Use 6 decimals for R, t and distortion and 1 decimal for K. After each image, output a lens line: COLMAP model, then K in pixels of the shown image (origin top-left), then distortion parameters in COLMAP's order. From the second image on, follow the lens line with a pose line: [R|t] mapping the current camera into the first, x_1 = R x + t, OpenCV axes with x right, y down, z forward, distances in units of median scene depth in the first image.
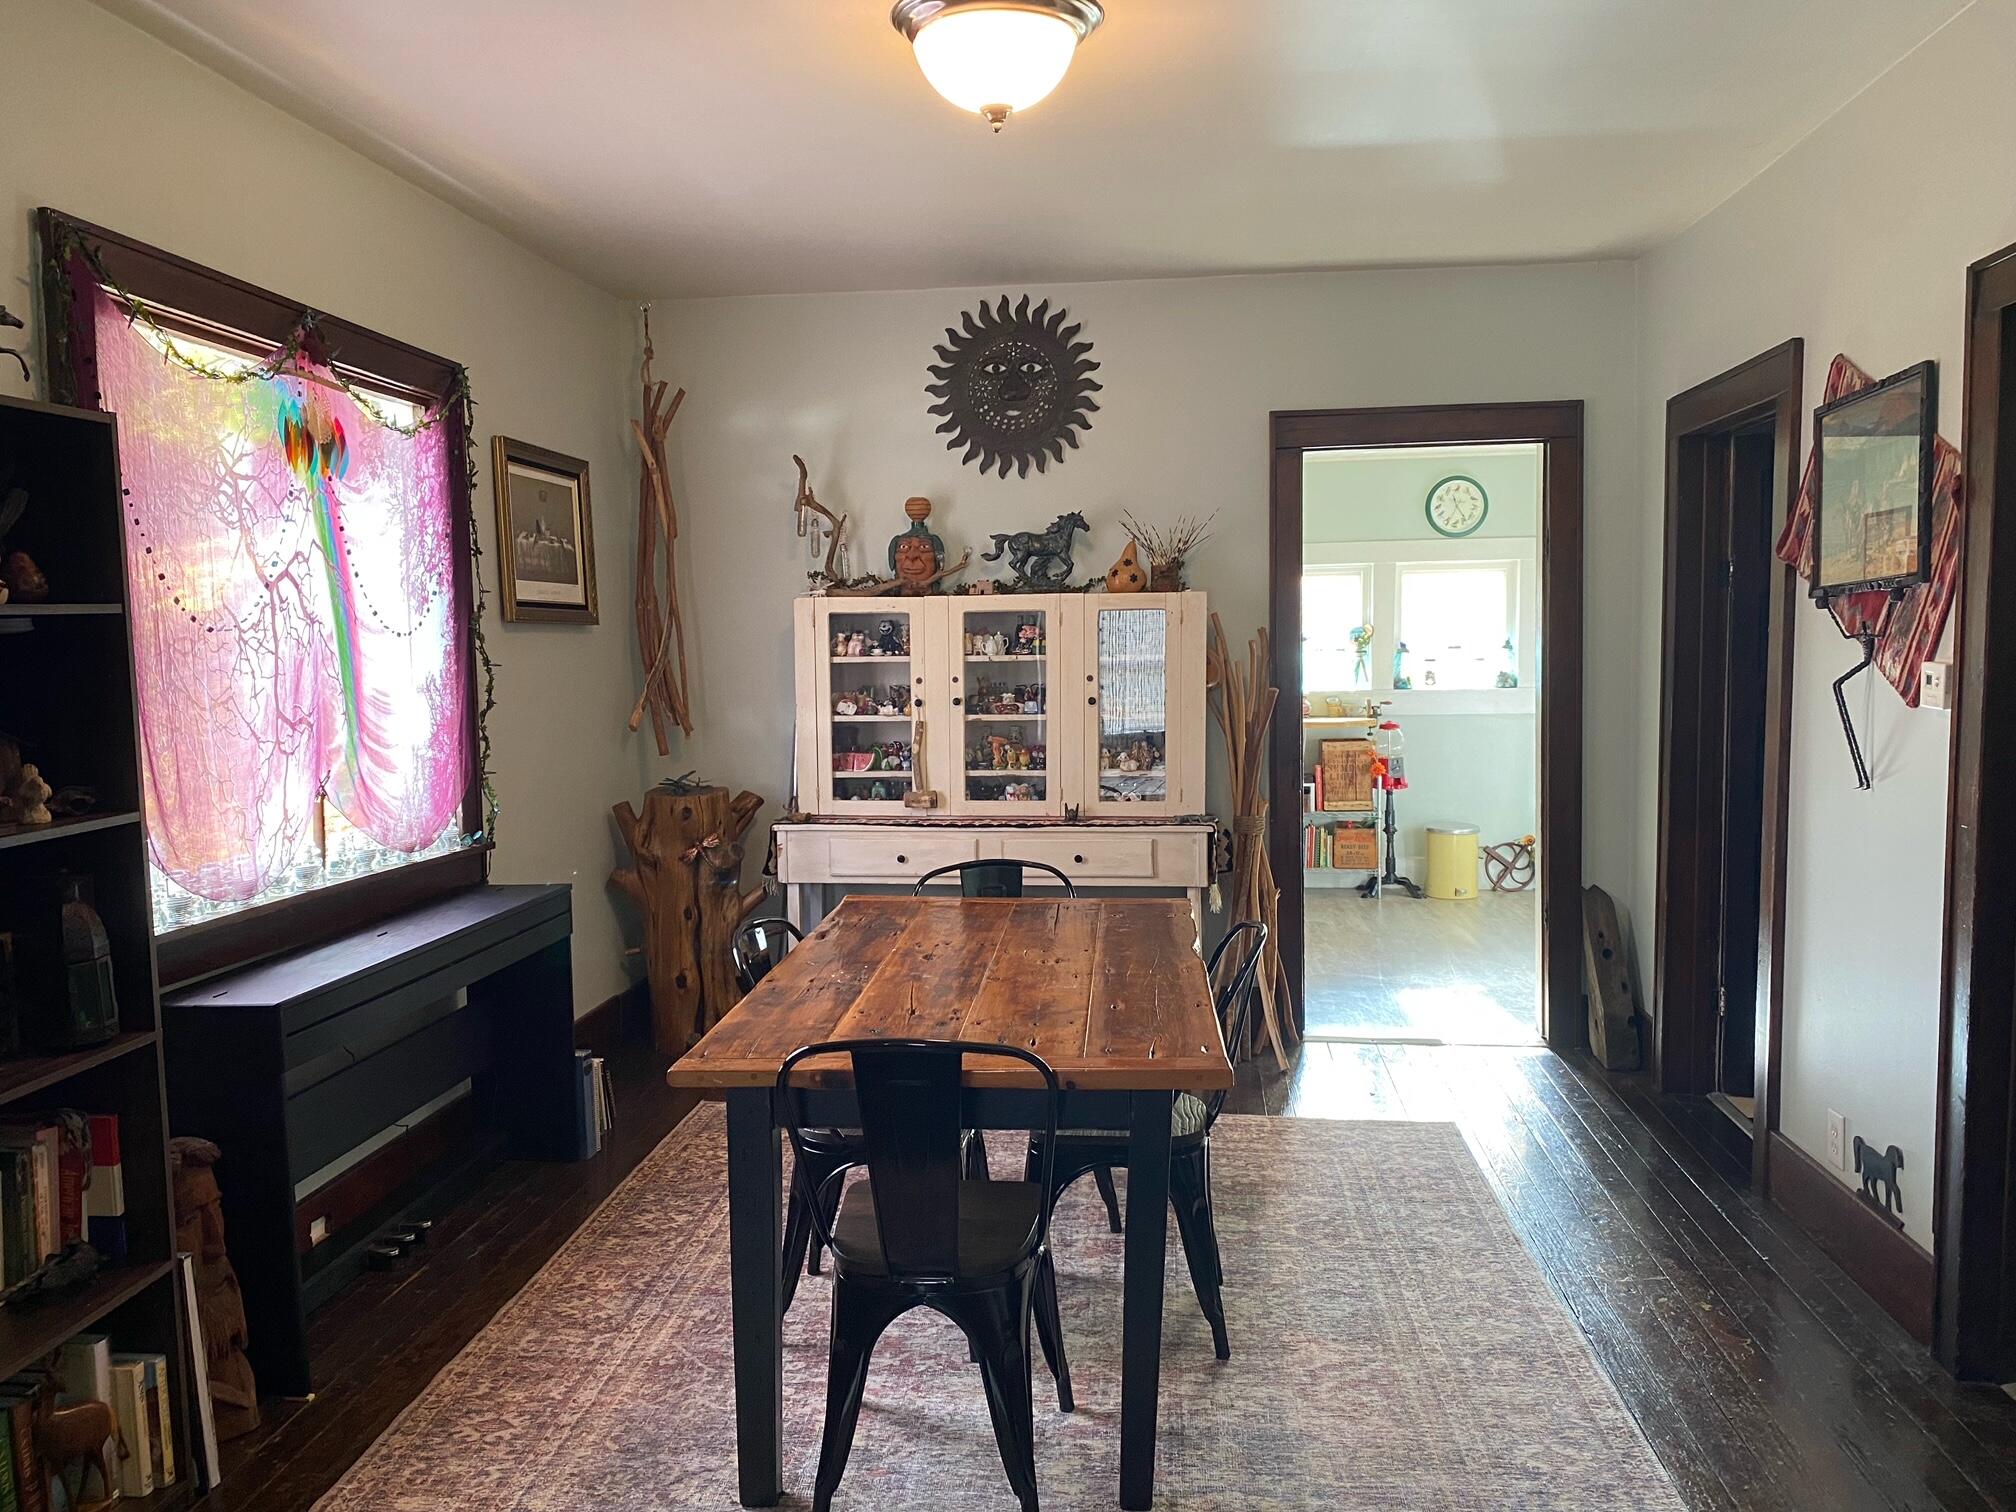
lens RADIAL K [[1538.6, 0, 1009.5], [0, 1538.6, 761.9], [0, 0, 1]] dist [0.051147, -0.058486]
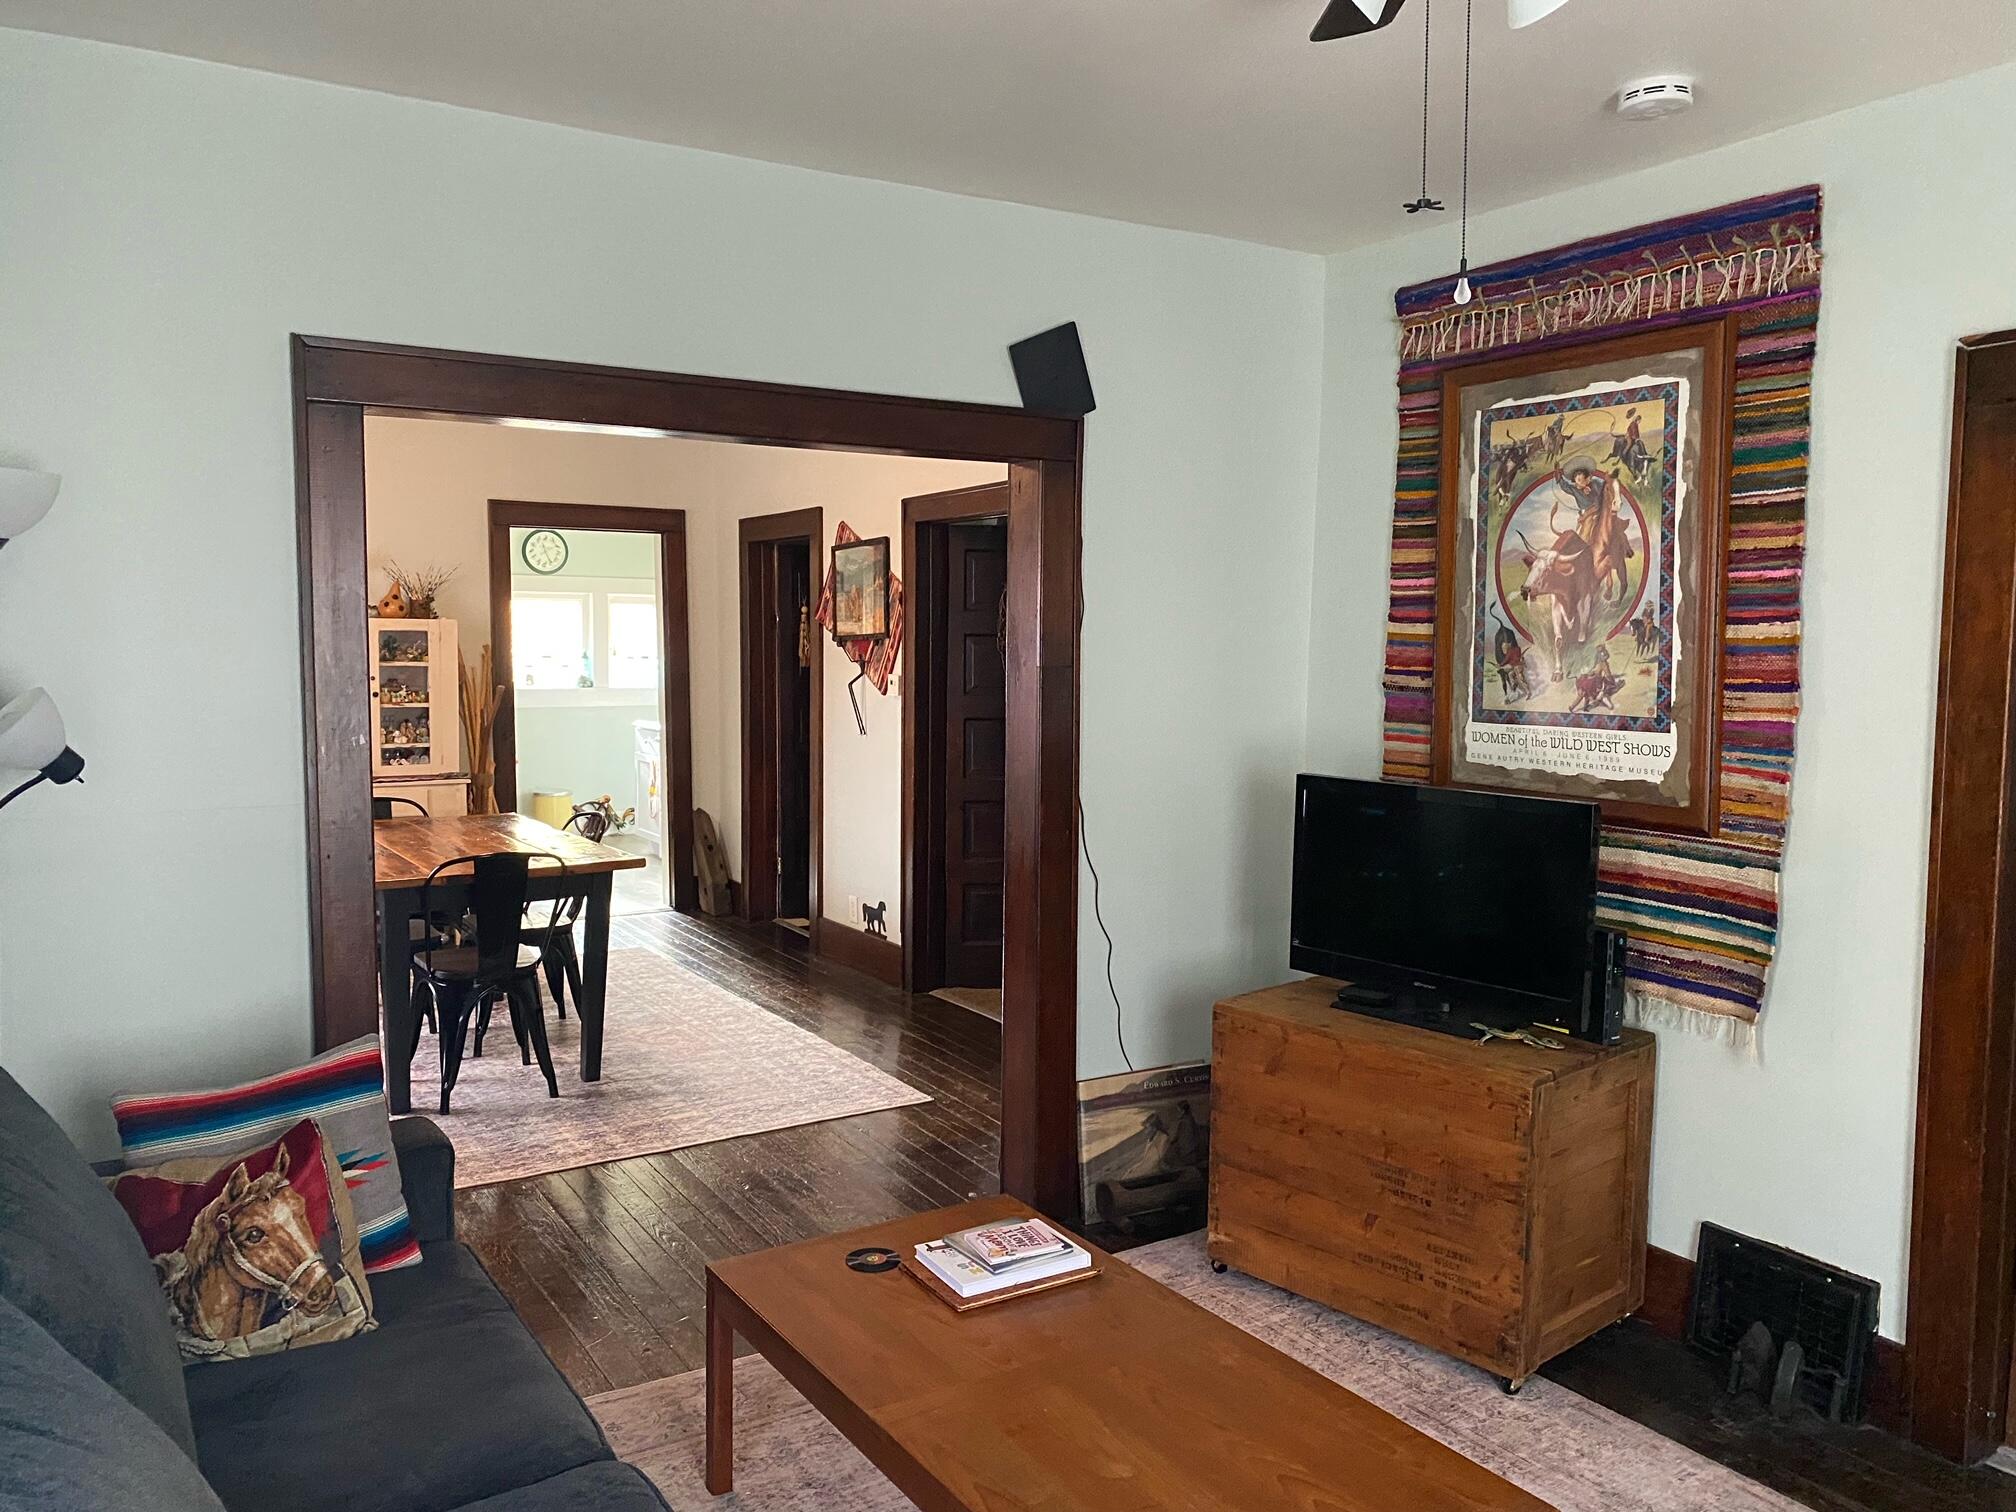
lens RADIAL K [[1538.6, 0, 1029.0], [0, 1538.6, 781.5], [0, 0, 1]] dist [0.051147, -0.058486]
pose [[0.778014, -0.036824, 0.627167, -0.510474], [0.030178, 0.999319, 0.021239, 0.038423], [-0.627522, 0.002403, 0.778595, -0.664358]]
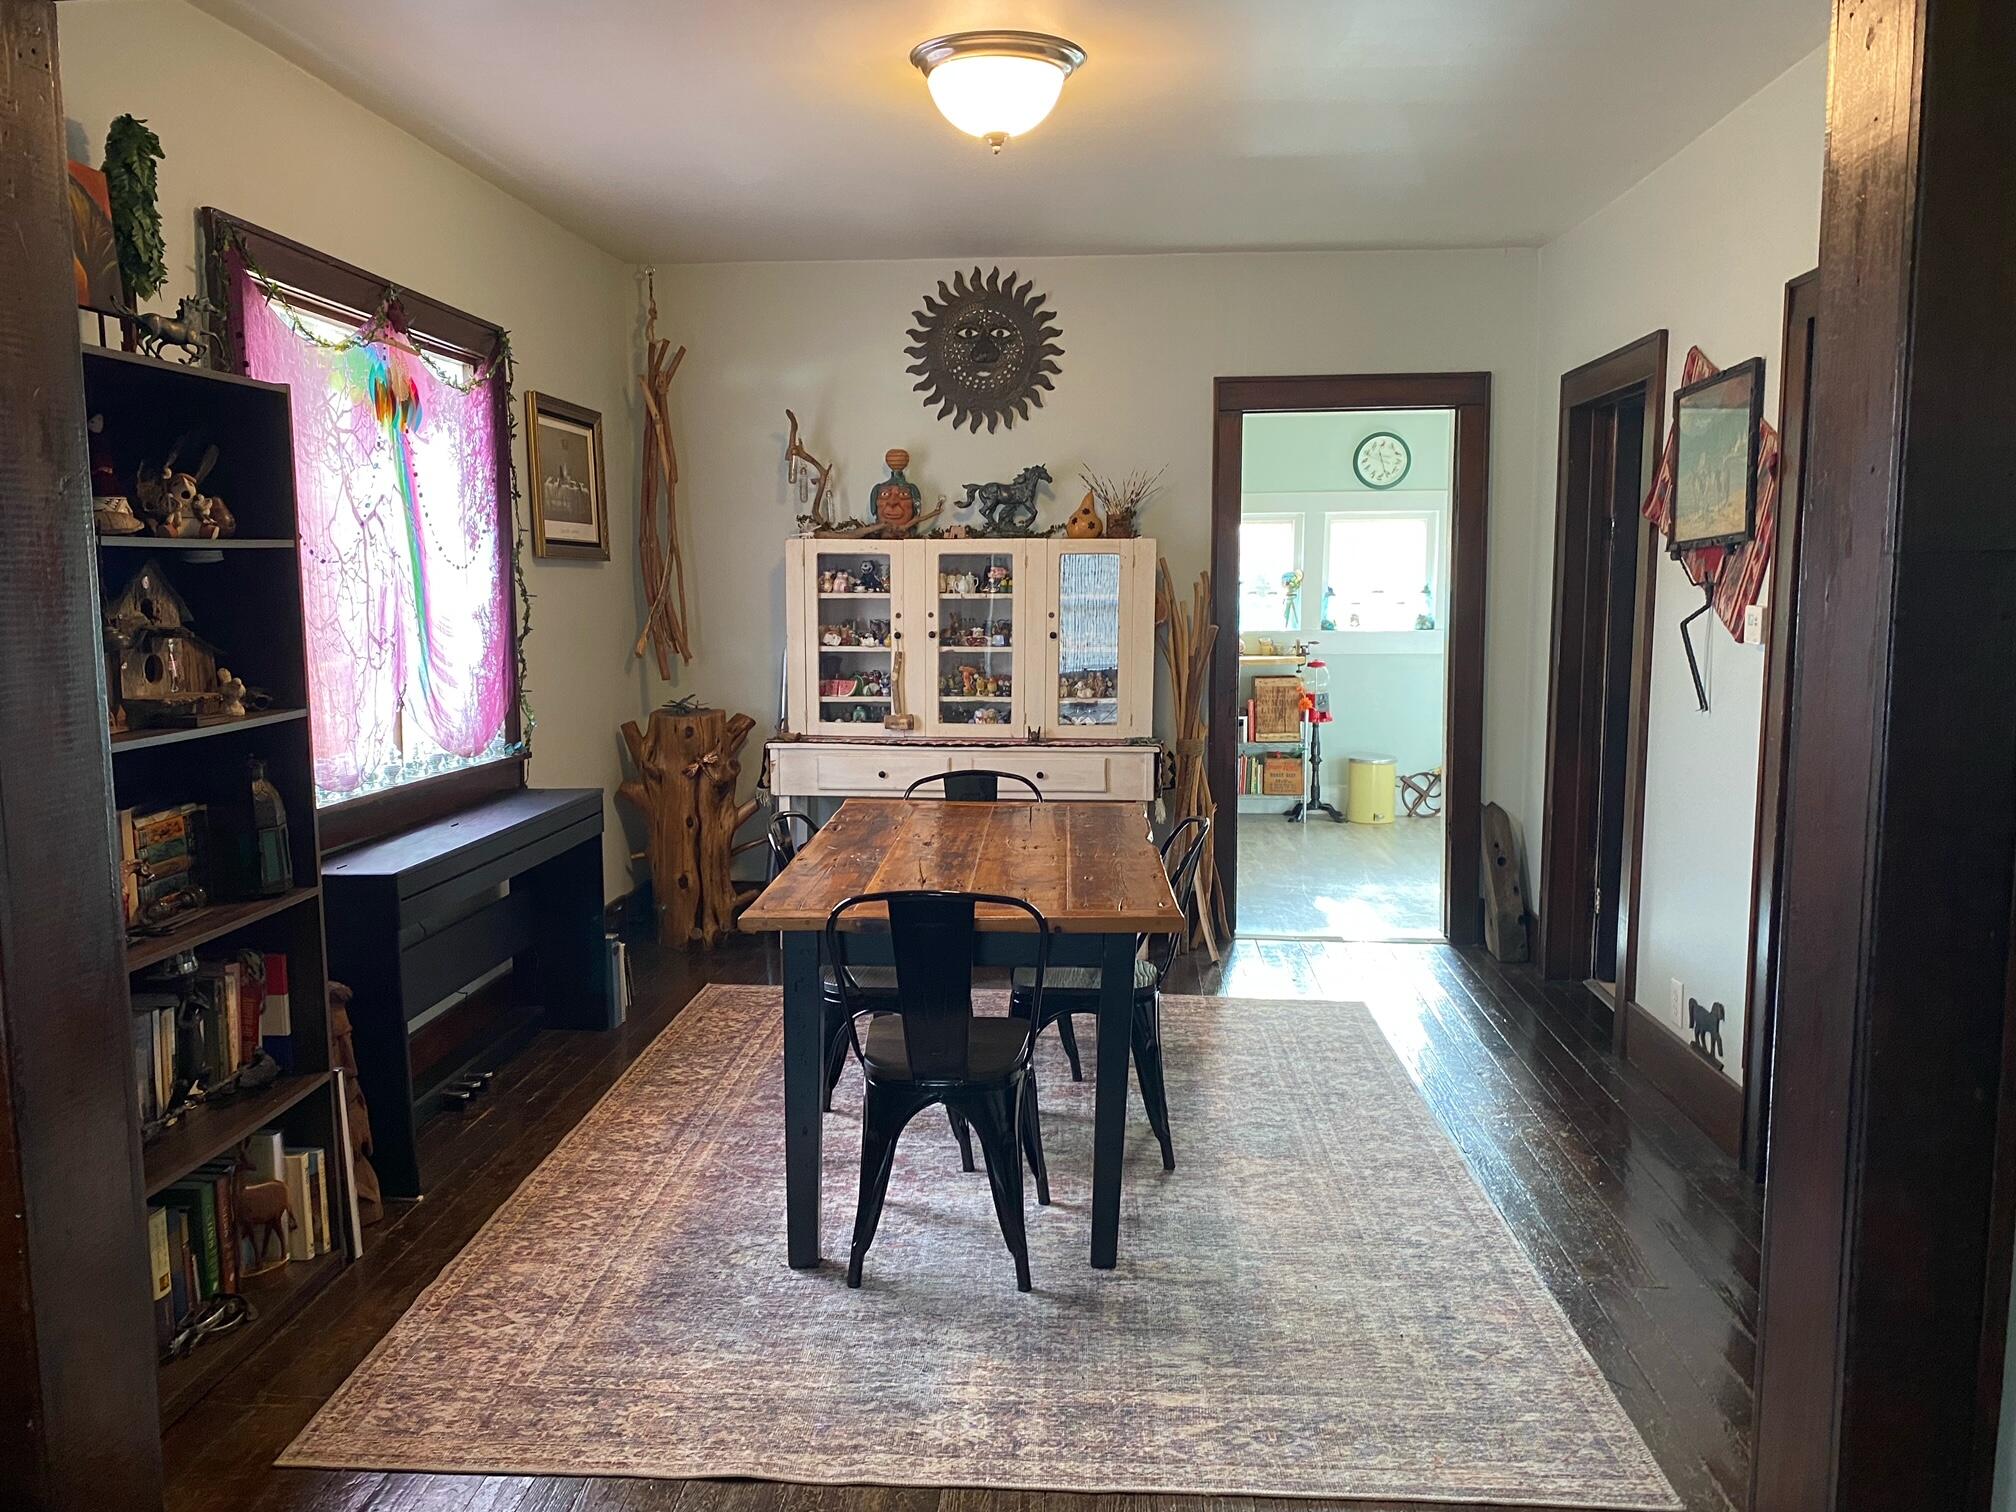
lens RADIAL K [[1538.6, 0, 990.9], [0, 1538.6, 753.2], [0, 0, 1]] dist [0.051147, -0.058486]
pose [[0.999434, 0.008428, 0.032556, -0.037575], [-0.009469, 0.999444, 0.031972, 0.015160], [-0.032269, -0.032262, 0.998958, -0.167292]]
